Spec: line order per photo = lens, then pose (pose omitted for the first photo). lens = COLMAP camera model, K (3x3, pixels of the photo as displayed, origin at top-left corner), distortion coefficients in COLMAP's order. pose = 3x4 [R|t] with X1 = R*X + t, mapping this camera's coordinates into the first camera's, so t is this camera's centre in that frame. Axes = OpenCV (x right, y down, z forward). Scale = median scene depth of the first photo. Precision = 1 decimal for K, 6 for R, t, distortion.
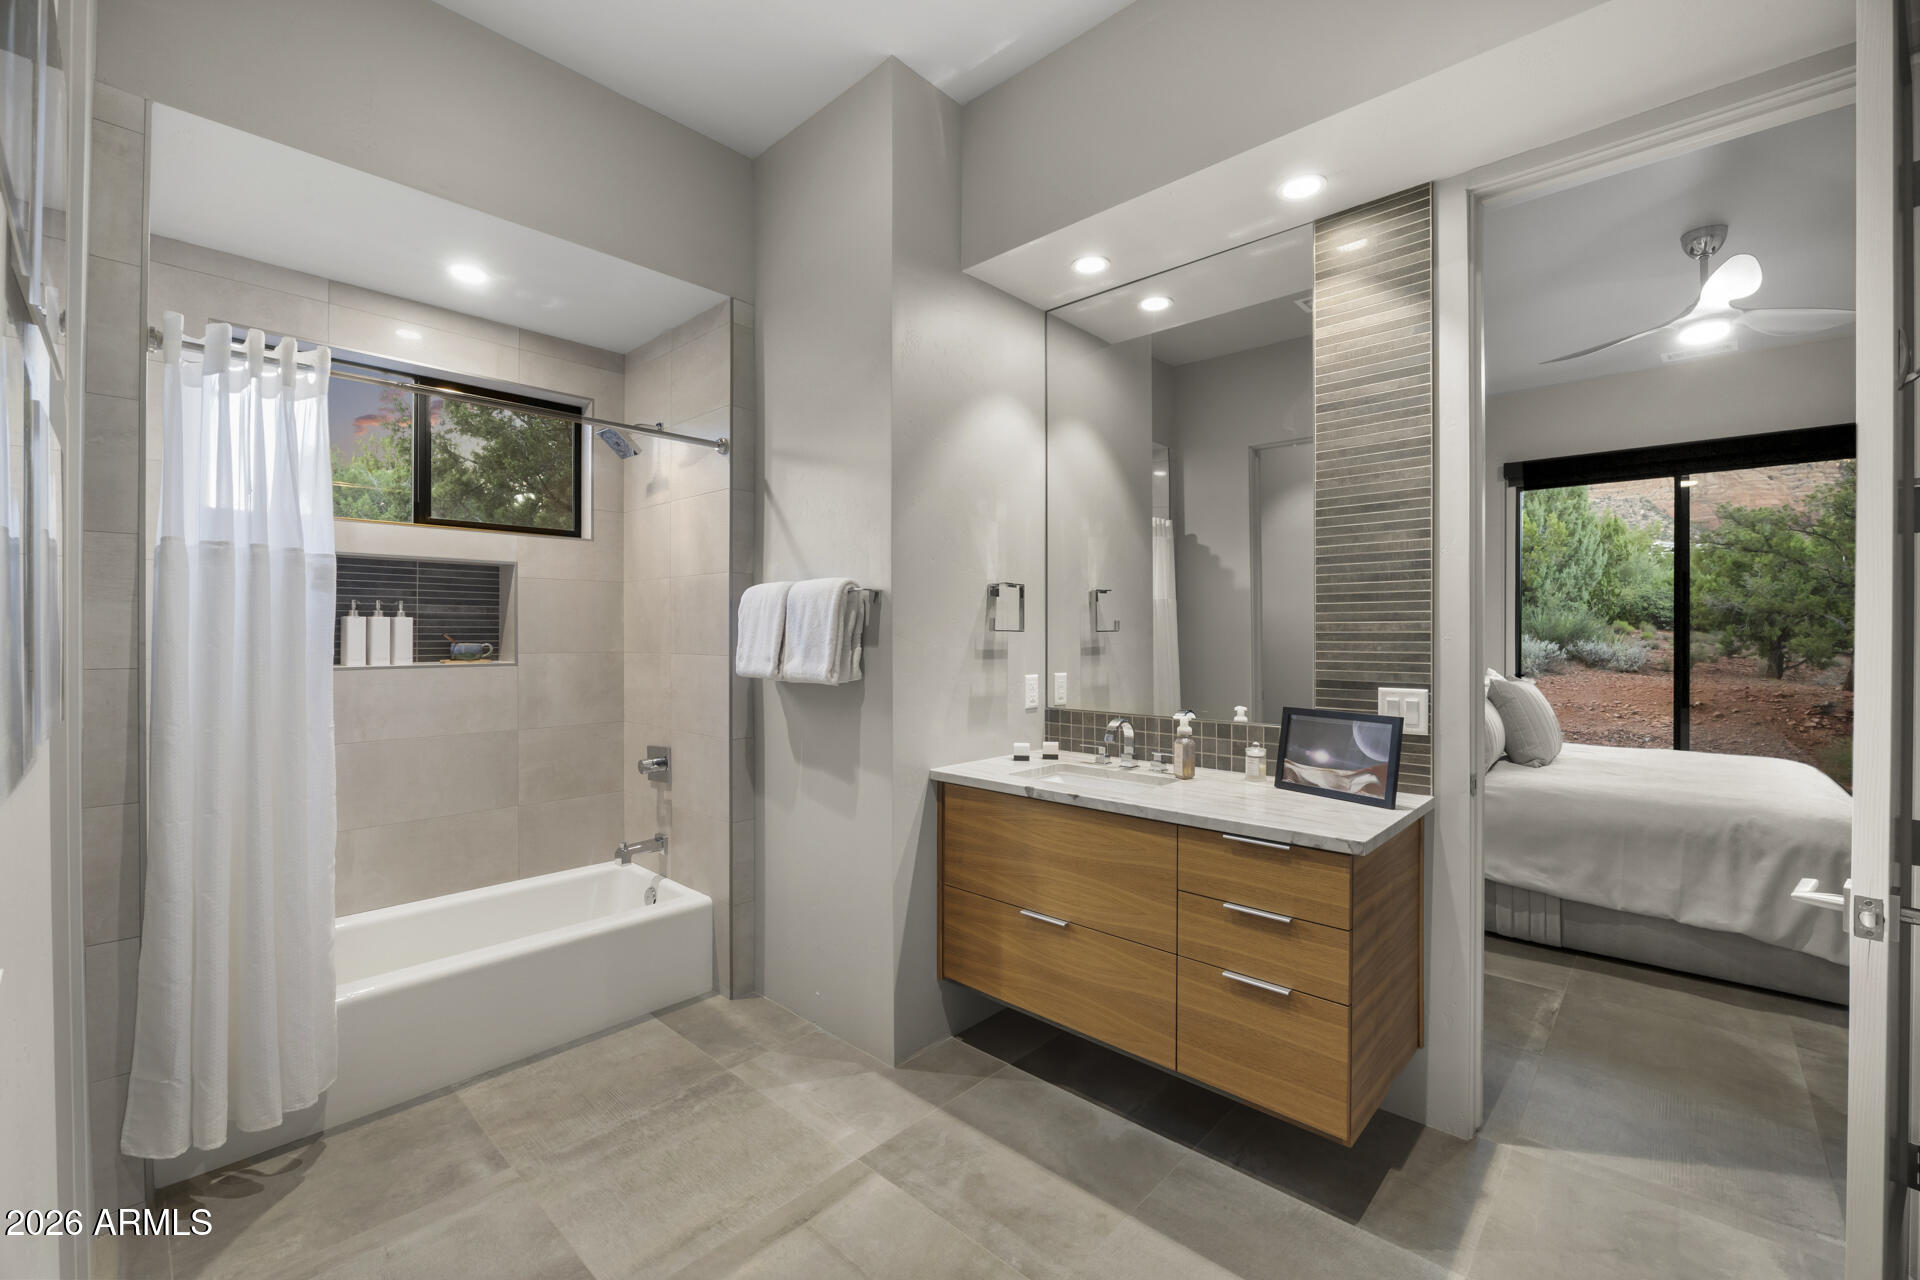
lens RADIAL K [[777.2, 0, 962.9], [0, 777.2, 635.3], [0, 0, 1]] dist [-0.018033, -0.000161]
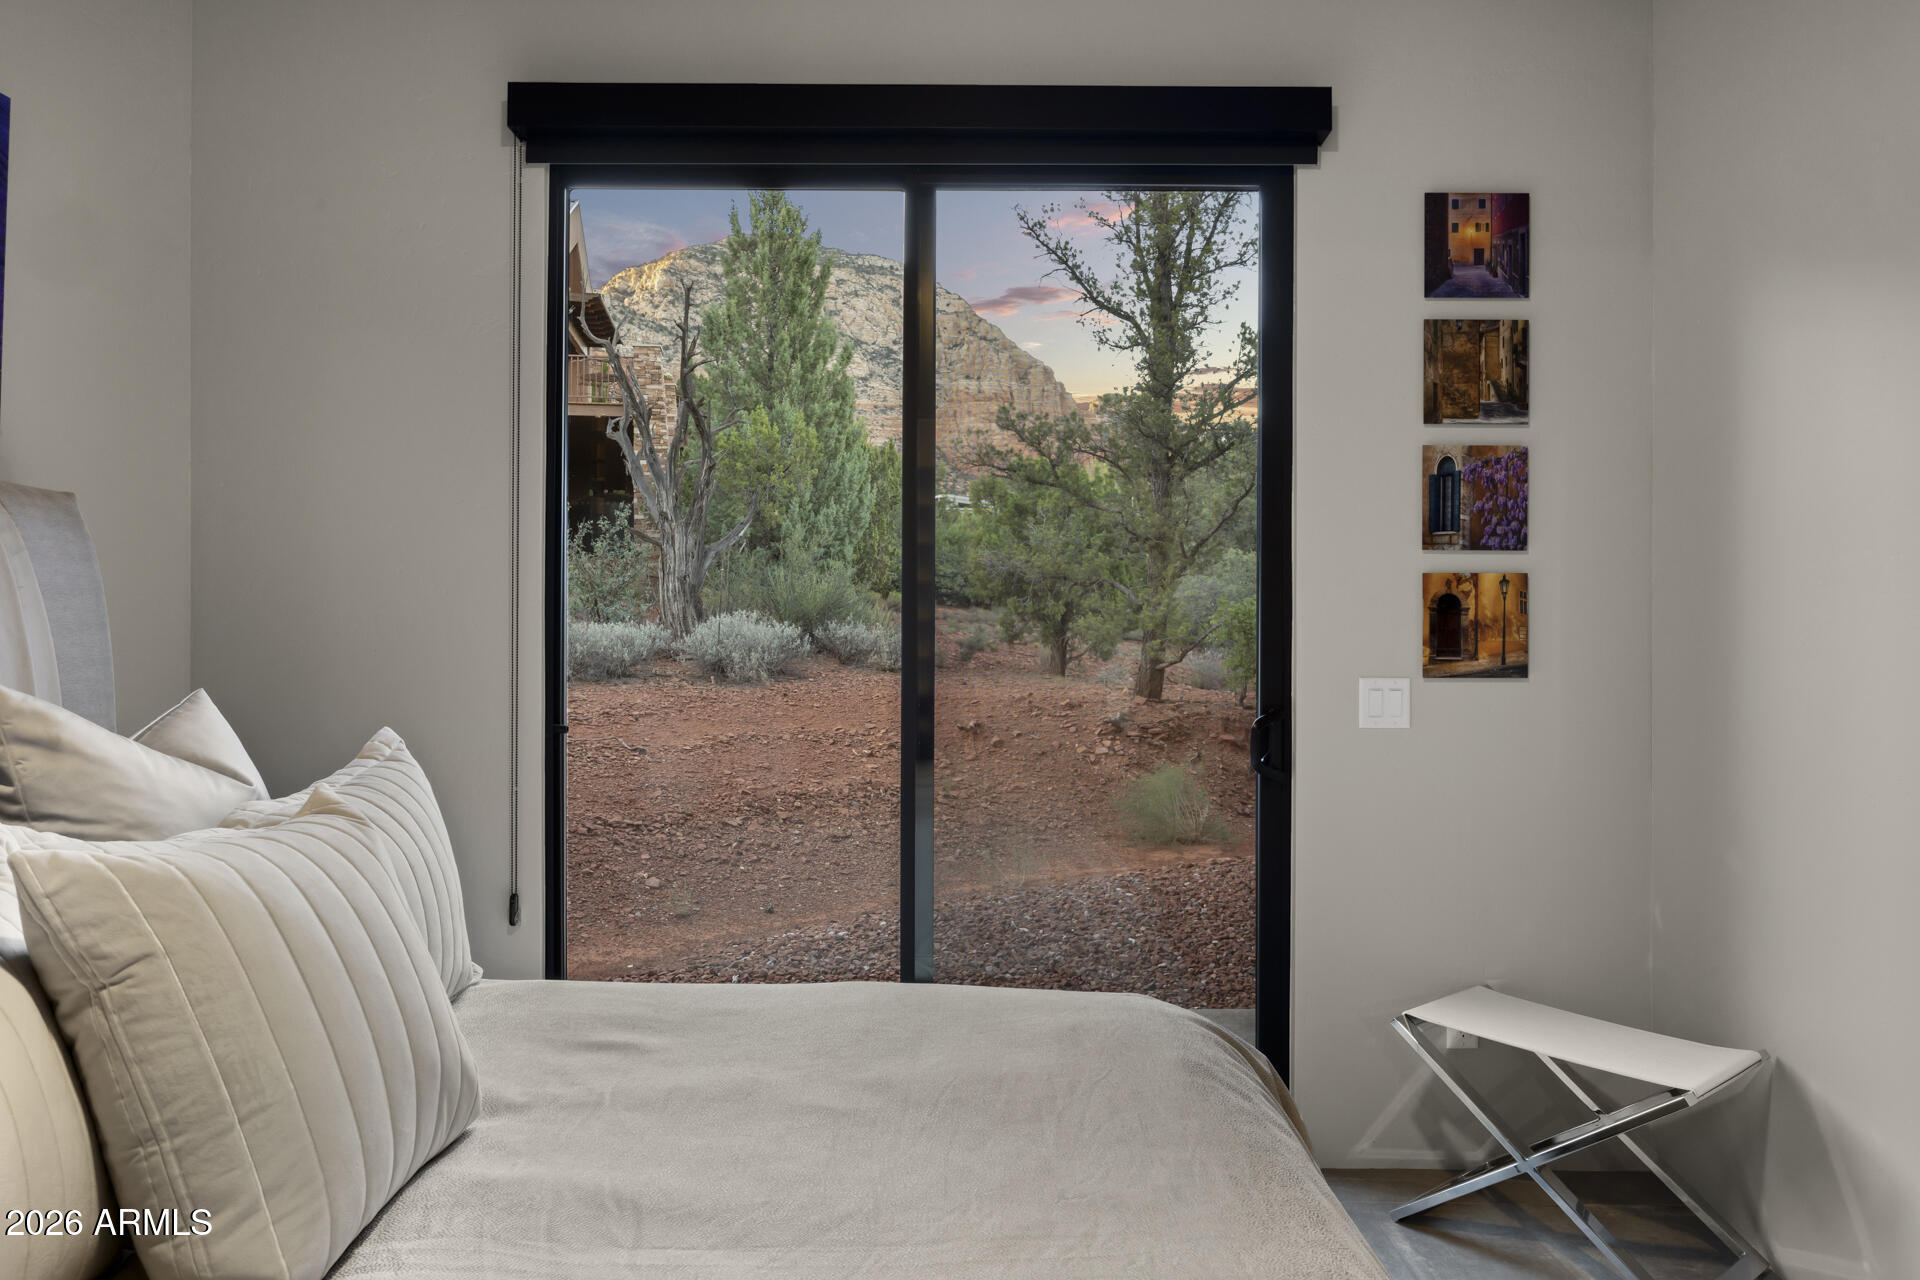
lens RADIAL K [[1215.2, 0, 955.4], [0, 1215.2, 640.9], [0, 0, 1]] dist [0.002982, 0.000086]
pose [[0.737576, -0.013979, 0.675120, 0.242234], [-0.001796, 0.999742, 0.022663, 0.000531], [-0.675262, -0.017928, 0.737360, 0.239444]]
